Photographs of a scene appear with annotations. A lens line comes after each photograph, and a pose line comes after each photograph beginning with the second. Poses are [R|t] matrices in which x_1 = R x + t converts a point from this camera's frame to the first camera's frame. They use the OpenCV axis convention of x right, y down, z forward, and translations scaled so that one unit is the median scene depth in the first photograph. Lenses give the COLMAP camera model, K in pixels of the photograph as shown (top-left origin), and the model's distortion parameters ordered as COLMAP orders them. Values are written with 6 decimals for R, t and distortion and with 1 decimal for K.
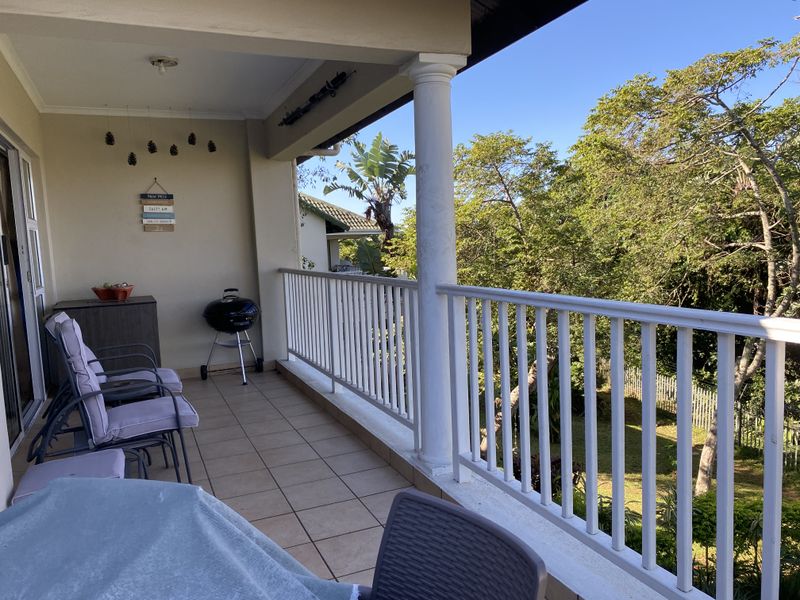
lens RADIAL K [[612.4, 0, 402.8], [0, 612.4, 303.6], [0, 0, 1]] dist [-0.000563, 0.002162]
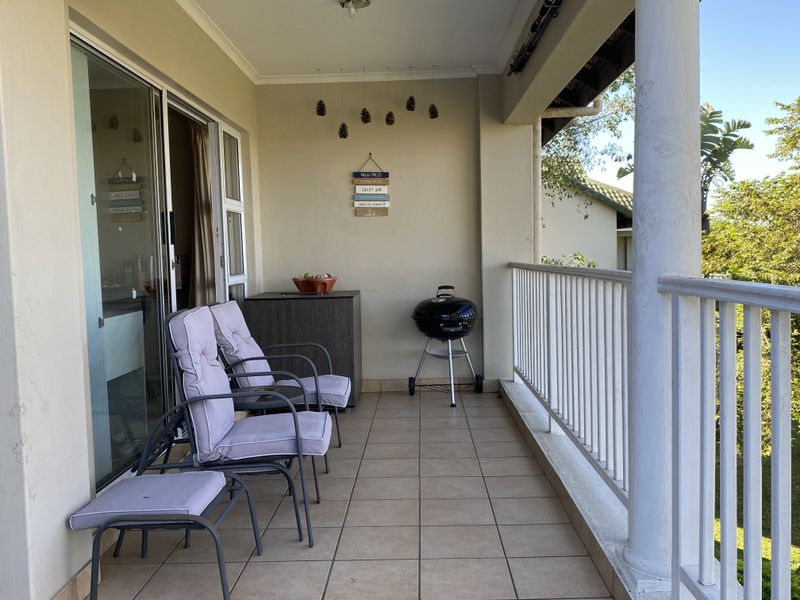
lens RADIAL K [[709.5, 0, 400.3], [0, 709.5, 294.7], [0, 0, 1]] dist [0.152364, -0.395118]
pose [[0.902648, 0.040615, -0.428458, 0.071382], [-0.052914, 0.998457, -0.016829, 0.006563], [0.427114, 0.037862, 0.903405, 0.134427]]
